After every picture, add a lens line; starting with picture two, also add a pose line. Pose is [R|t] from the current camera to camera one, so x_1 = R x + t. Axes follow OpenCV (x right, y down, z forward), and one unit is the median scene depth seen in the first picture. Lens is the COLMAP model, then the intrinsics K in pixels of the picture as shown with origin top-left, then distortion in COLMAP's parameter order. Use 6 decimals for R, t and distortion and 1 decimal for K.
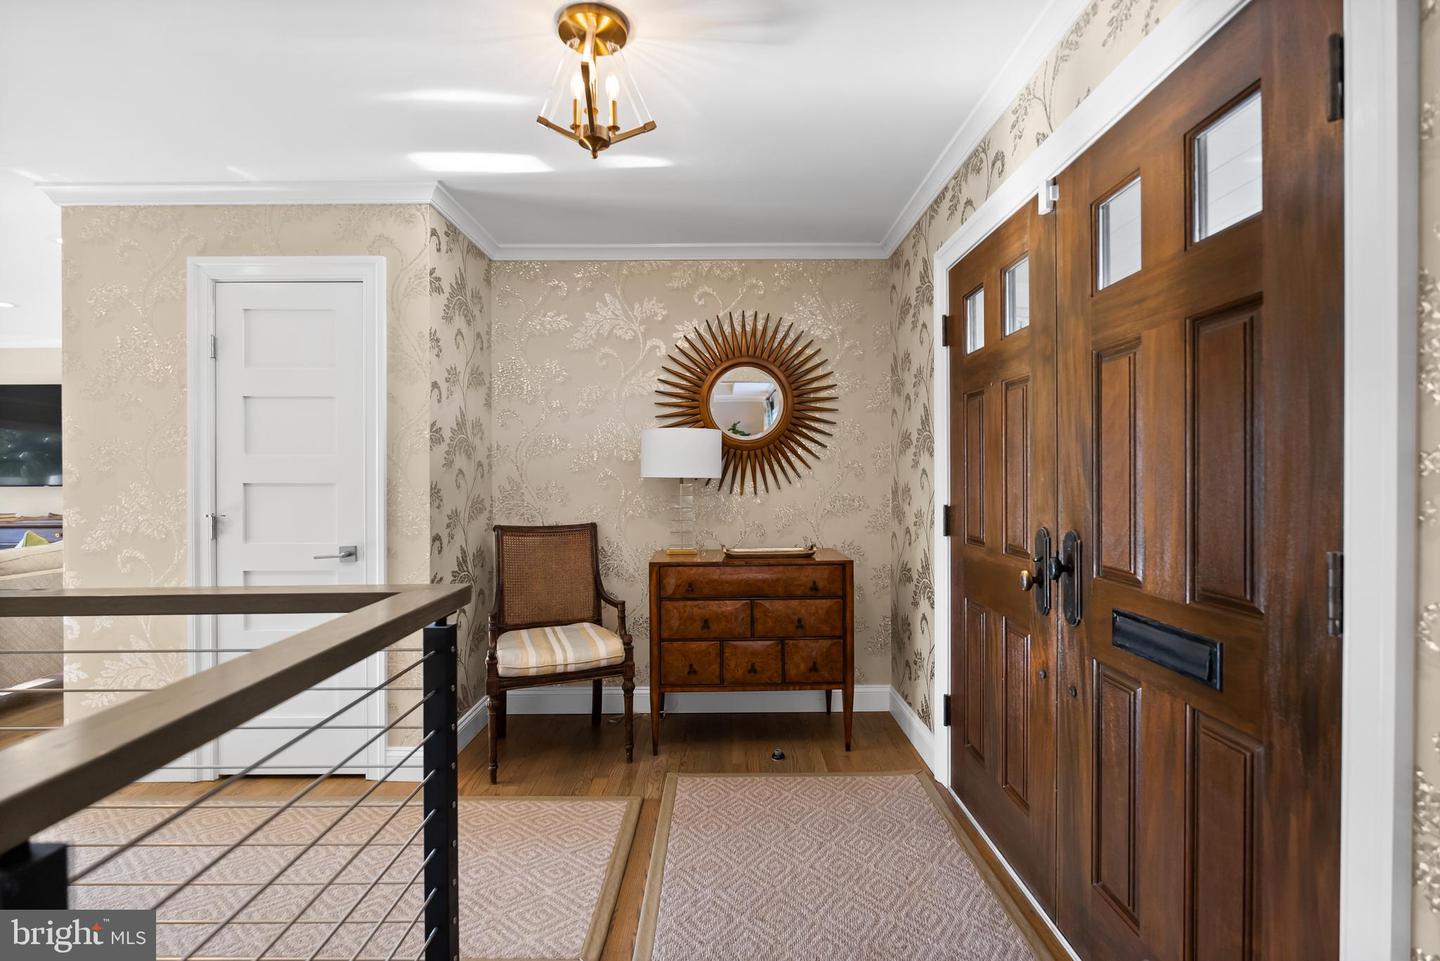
lens RADIAL K [[671.7, 0, 716.2], [0, 671.7, 476.5], [0, 0, 1]] dist [-0.001000, -0.000066]
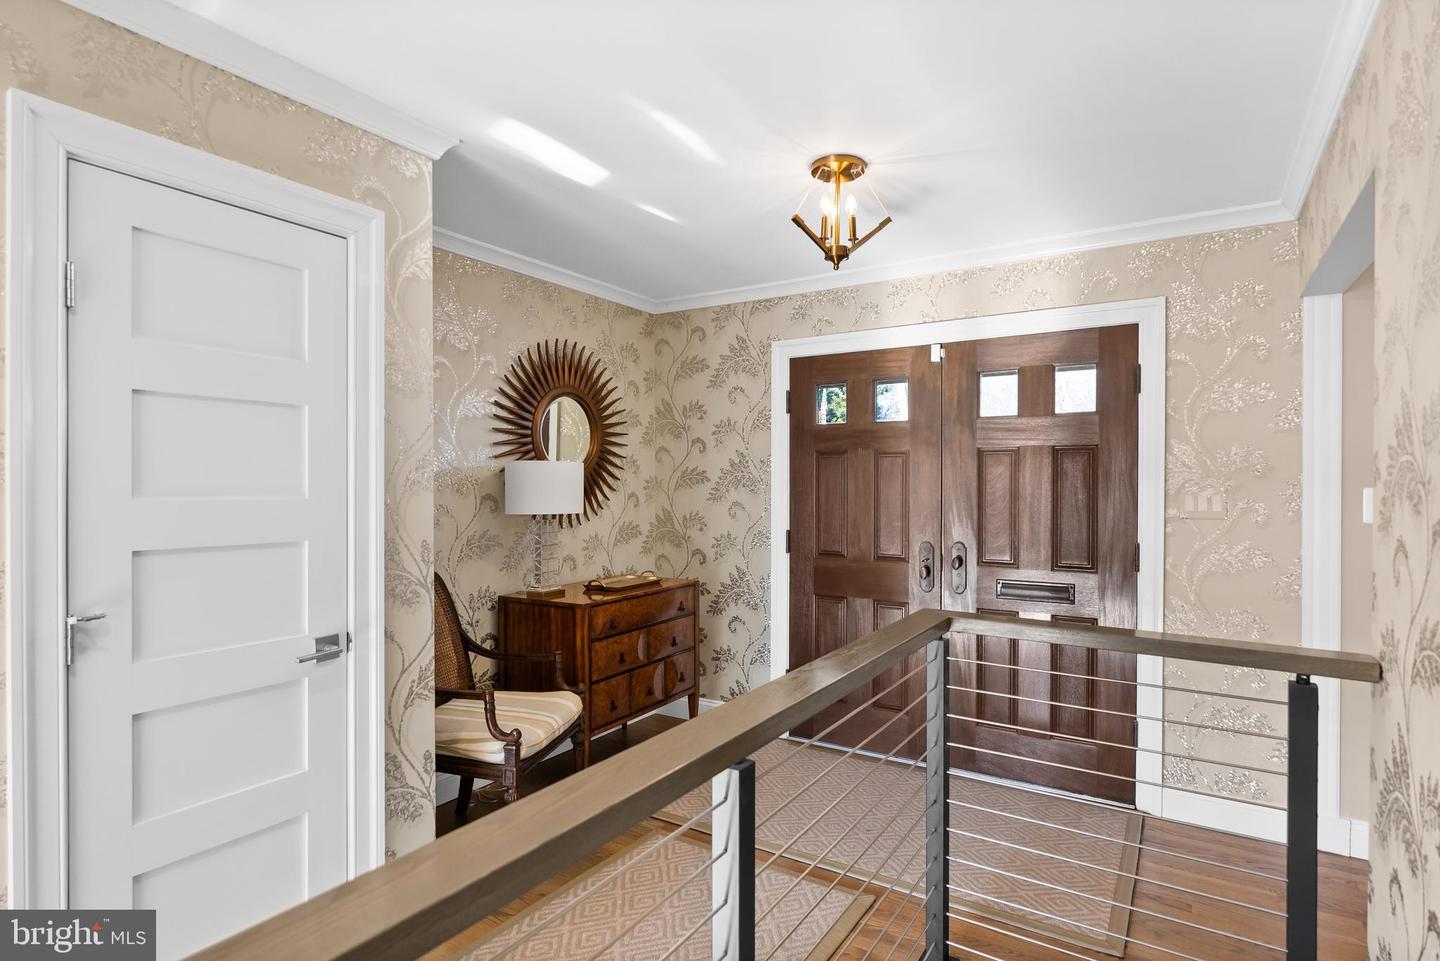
lens RADIAL K [[745.2, 0, 725.7], [0, 745.2, 486.4], [0, 0, 1]] dist [-0.012968, 0.010574]
pose [[0.536931, 0.003175, 0.843620, -0.948973], [-0.007441, 0.999972, 0.000973, -0.046030], [-0.843593, -0.006799, 0.536940, 0.280914]]
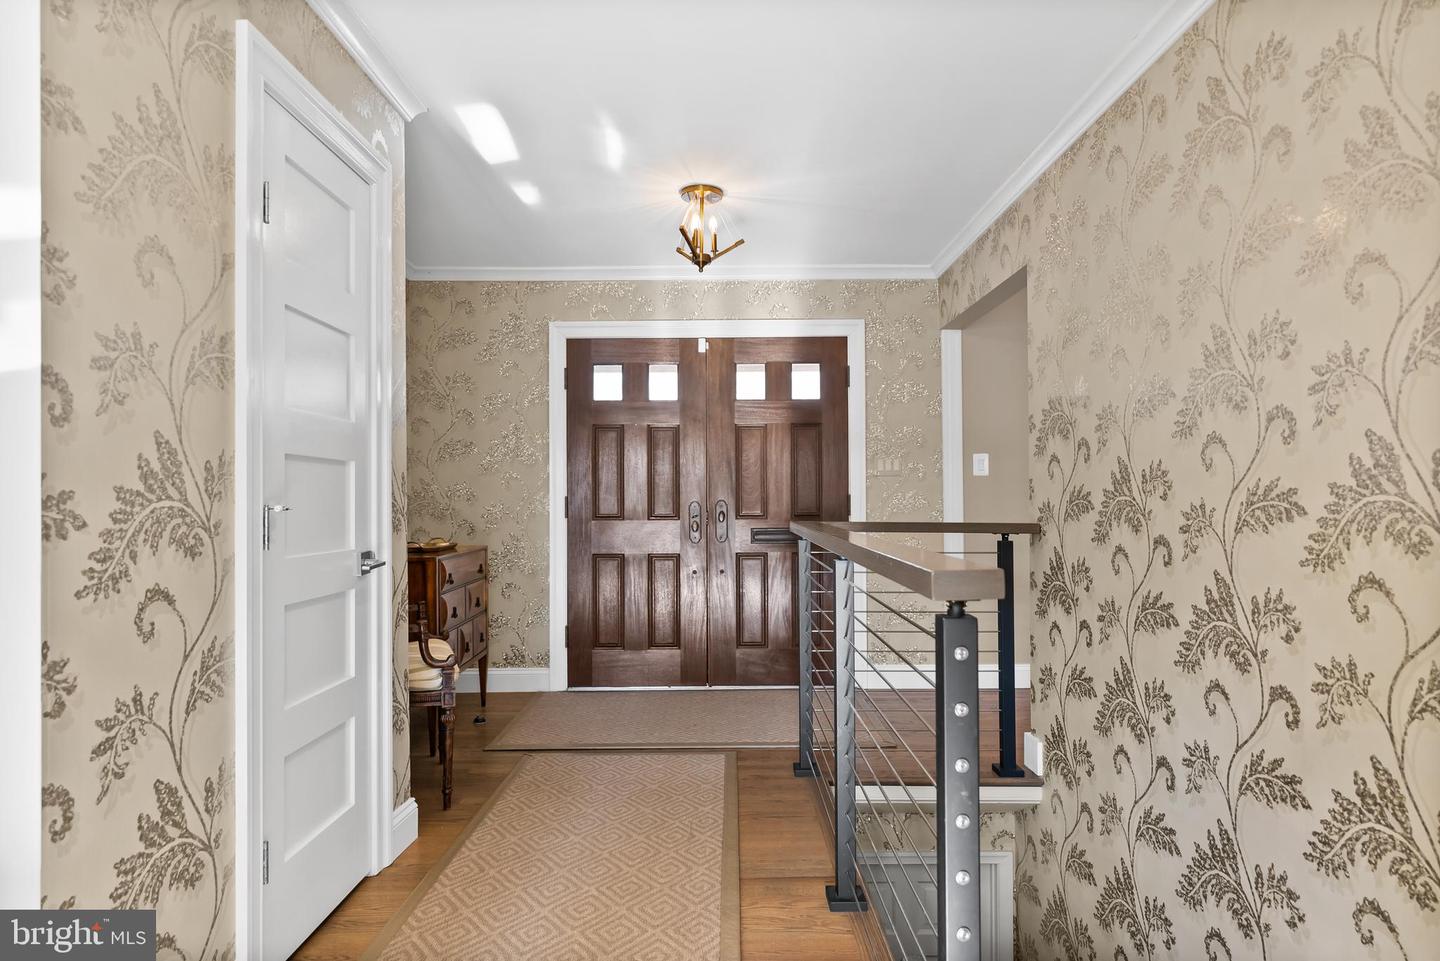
lens RADIAL K [[843.7, 0, 720.0], [0, 843.7, 480.5], [0, 0, 1]] dist [-0.000037, 0.000583]
pose [[-0.001209, 0.028730, 0.999586, -1.433438], [0.002634, 0.999584, -0.028727, 0.056761], [-0.999996, 0.002598, -0.001284, 0.630536]]
